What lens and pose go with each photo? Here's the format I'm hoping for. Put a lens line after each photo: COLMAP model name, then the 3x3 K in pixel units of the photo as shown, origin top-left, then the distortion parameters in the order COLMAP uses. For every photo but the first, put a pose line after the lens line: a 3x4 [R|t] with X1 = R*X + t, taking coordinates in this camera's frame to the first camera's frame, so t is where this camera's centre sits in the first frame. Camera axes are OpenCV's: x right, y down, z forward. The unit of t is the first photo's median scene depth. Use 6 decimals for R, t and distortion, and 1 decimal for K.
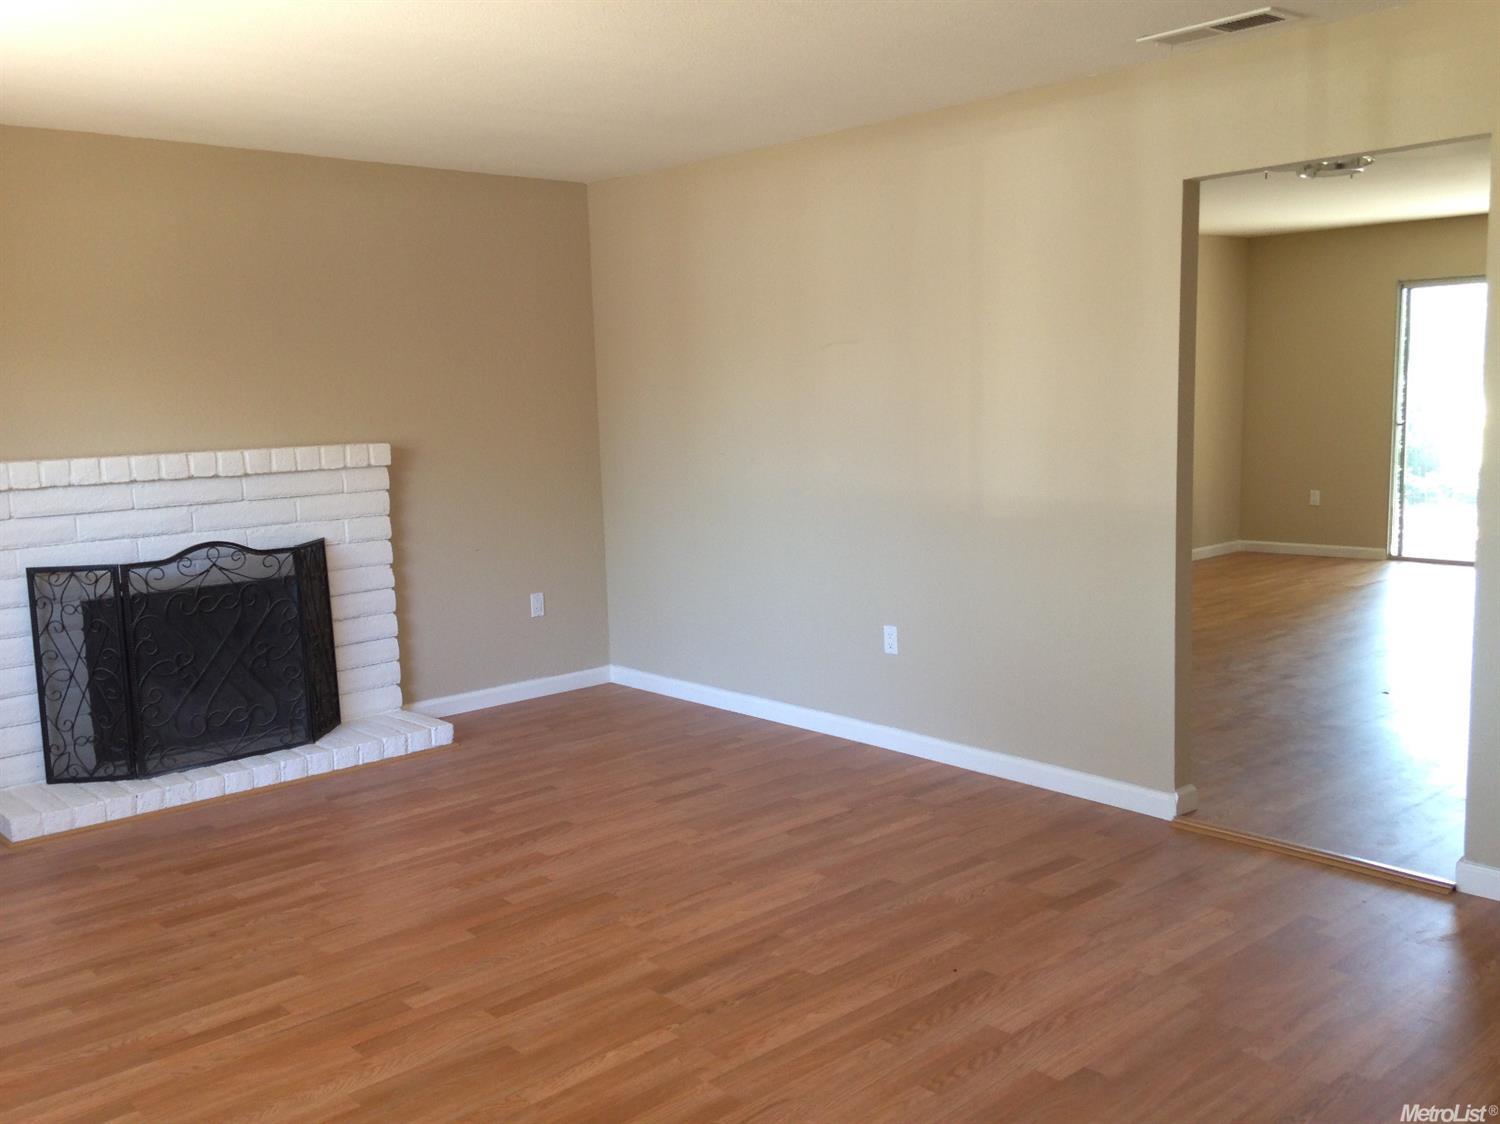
lens RADIAL K [[1357.0, 0, 750.0], [0, 1357.0, 562.0], [0, 0, 1]] dist [0.173489, -0.267975]
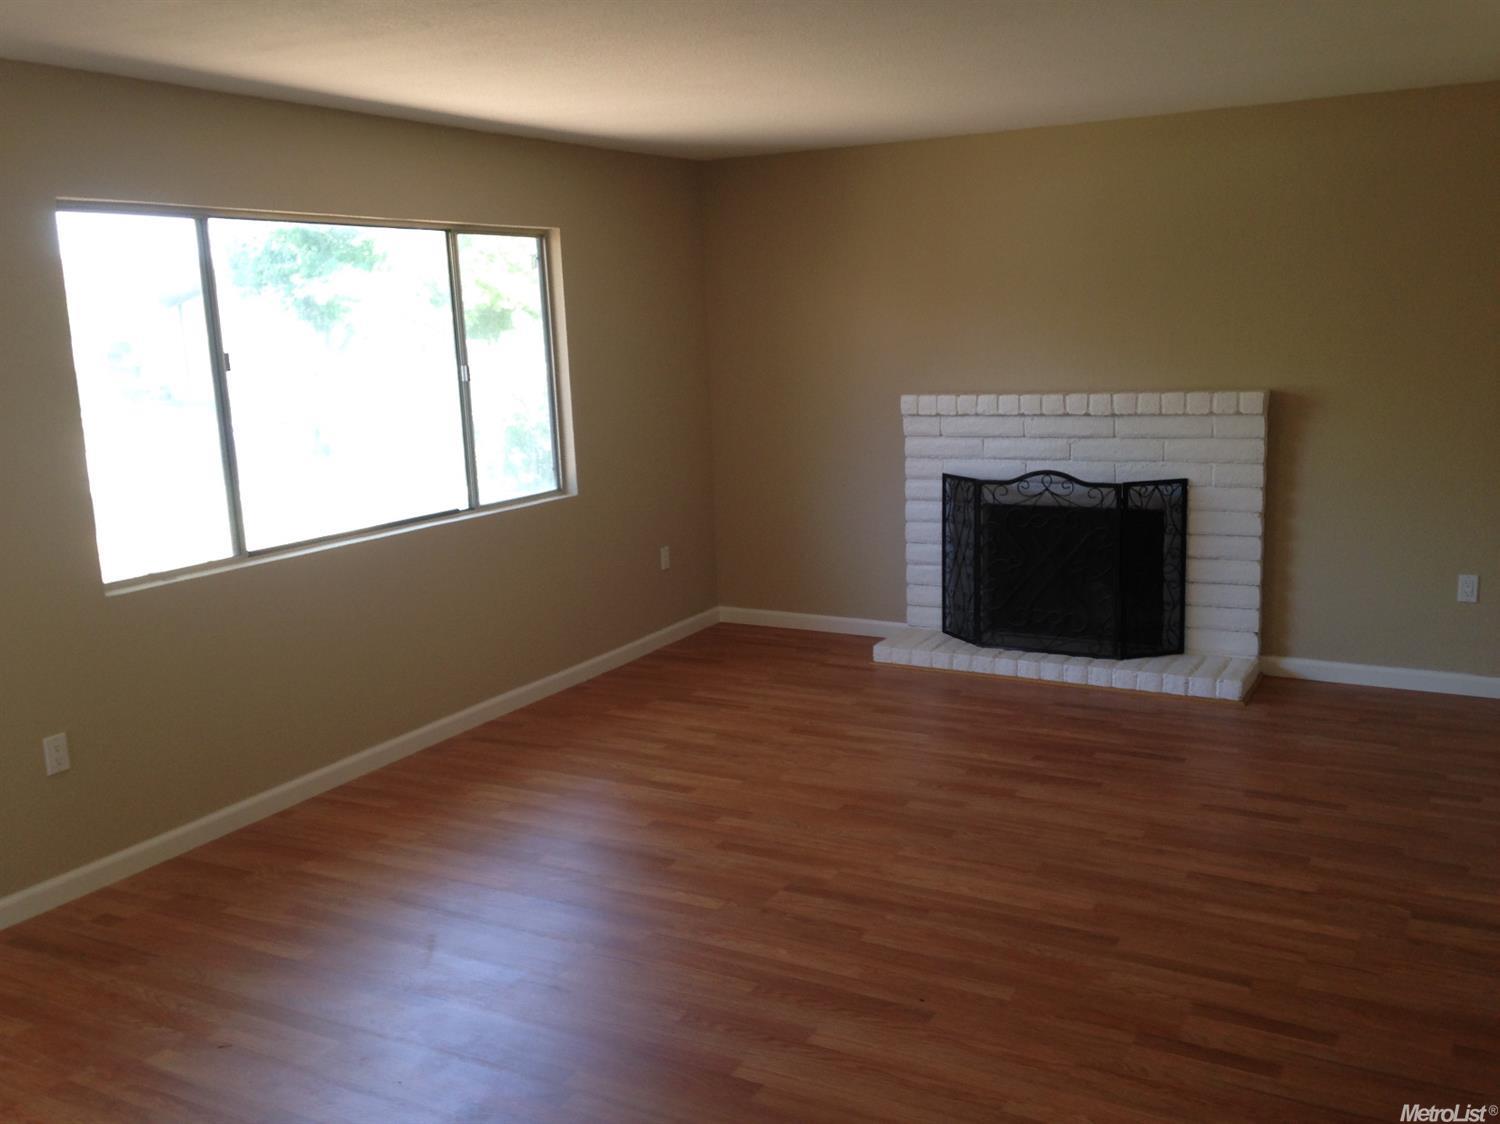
lens RADIAL K [[1357.0, 0, 750.0], [0, 1357.0, 562.0], [0, 0, 1]] dist [0.173489, -0.267975]
pose [[0.320724, 0.187853, -0.928357, 0.654933], [-0.099841, 0.981380, 0.164089, -0.107344], [0.941896, 0.040061, 0.333508, 0.373100]]
